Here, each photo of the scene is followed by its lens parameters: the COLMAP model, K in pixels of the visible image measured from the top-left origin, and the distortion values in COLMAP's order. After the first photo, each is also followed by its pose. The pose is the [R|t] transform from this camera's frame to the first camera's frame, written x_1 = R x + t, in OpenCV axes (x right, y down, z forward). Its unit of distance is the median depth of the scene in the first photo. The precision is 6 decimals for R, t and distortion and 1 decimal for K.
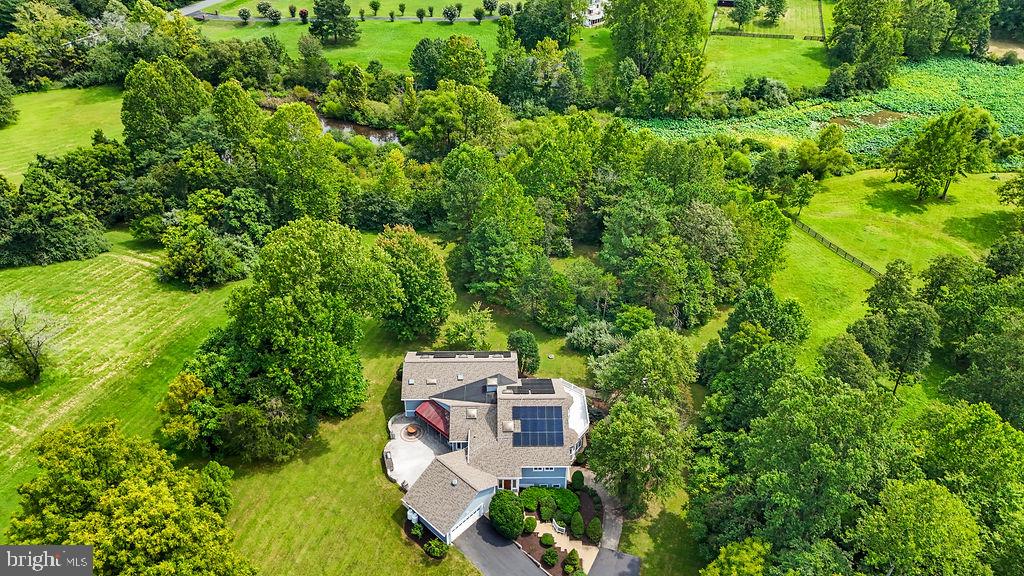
lens RADIAL K [[754.8, 0, 512.8], [0, 754.8, 280.5], [0, 0, 1]] dist [0.066273, -0.064120]
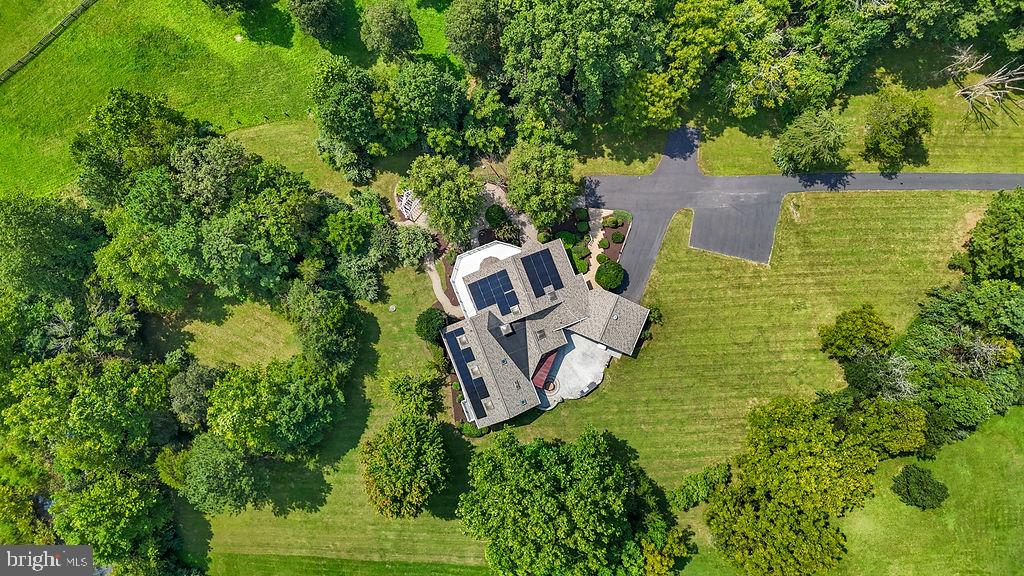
lens RADIAL K [[754.8, 0, 511.9], [0, 754.8, 292.3], [0, 0, 1]] dist [0.066273, -0.064120]
pose [[-0.345107, -0.938542, 0.006240, 0.012160], [0.520402, -0.185814, 0.833460, -0.716679], [-0.781078, 0.290880, 0.552545, 0.354721]]
